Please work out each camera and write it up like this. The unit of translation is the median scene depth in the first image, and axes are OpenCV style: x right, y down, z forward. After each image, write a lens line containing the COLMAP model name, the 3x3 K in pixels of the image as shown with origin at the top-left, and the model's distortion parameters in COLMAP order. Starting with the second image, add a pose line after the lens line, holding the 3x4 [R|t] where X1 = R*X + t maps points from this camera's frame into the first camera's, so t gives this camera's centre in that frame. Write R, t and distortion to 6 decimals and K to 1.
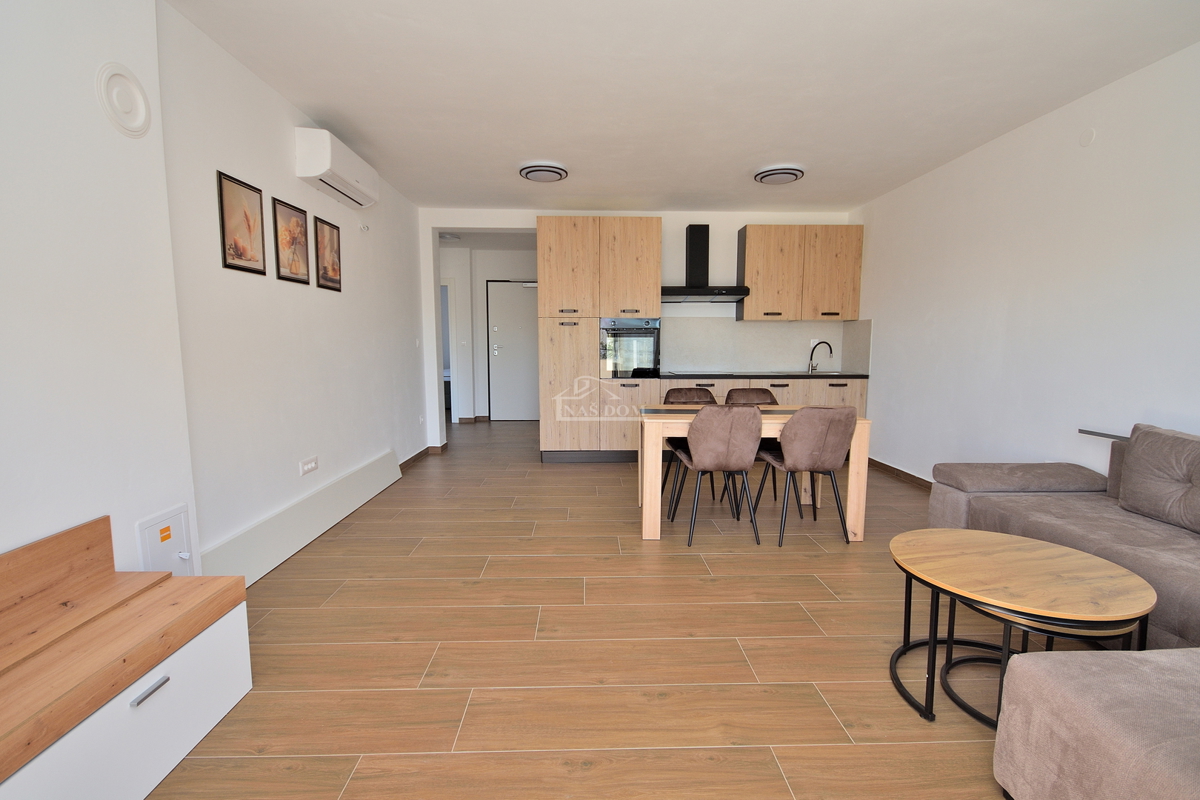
lens RADIAL K [[547.8, 0, 600.9], [0, 547.8, 406.2], [0, 0, 1]] dist [-0.000754, -0.000430]
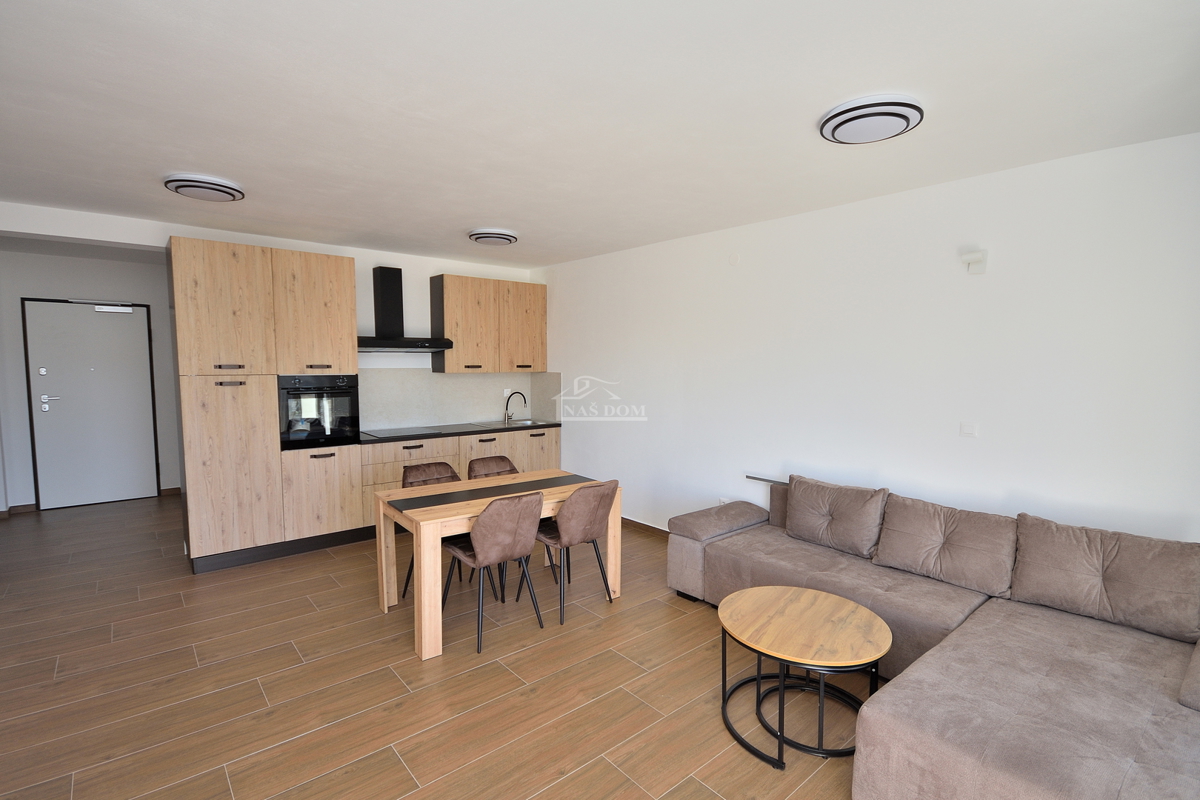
lens RADIAL K [[560.8, 0, 601.5], [0, 560.8, 407.6], [0, 0, 1]] dist [-0.000709, -0.000486]
pose [[0.777206, -0.050541, 0.627214, -0.237241], [0.065672, 0.997841, -0.000970, -0.133000], [-0.625810, 0.041944, 0.778847, 0.129437]]
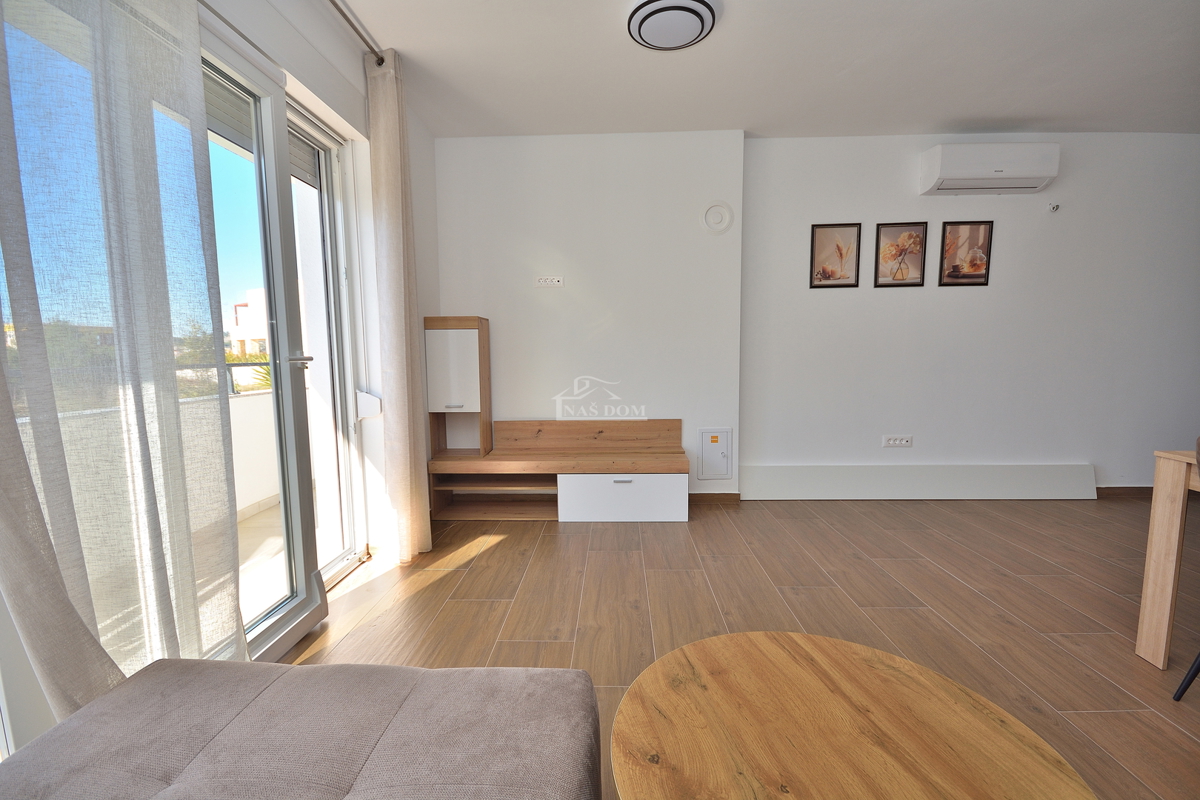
lens RADIAL K [[524.5, 0, 603.7], [0, 524.5, 402.7], [0, 0, 1]] dist [0.017827, -0.015531]
pose [[-0.056091, 0.092639, -0.994119, 0.651600], [-0.102433, 0.989898, 0.098026, -0.020906], [0.993157, 0.107329, -0.046035, 0.432742]]
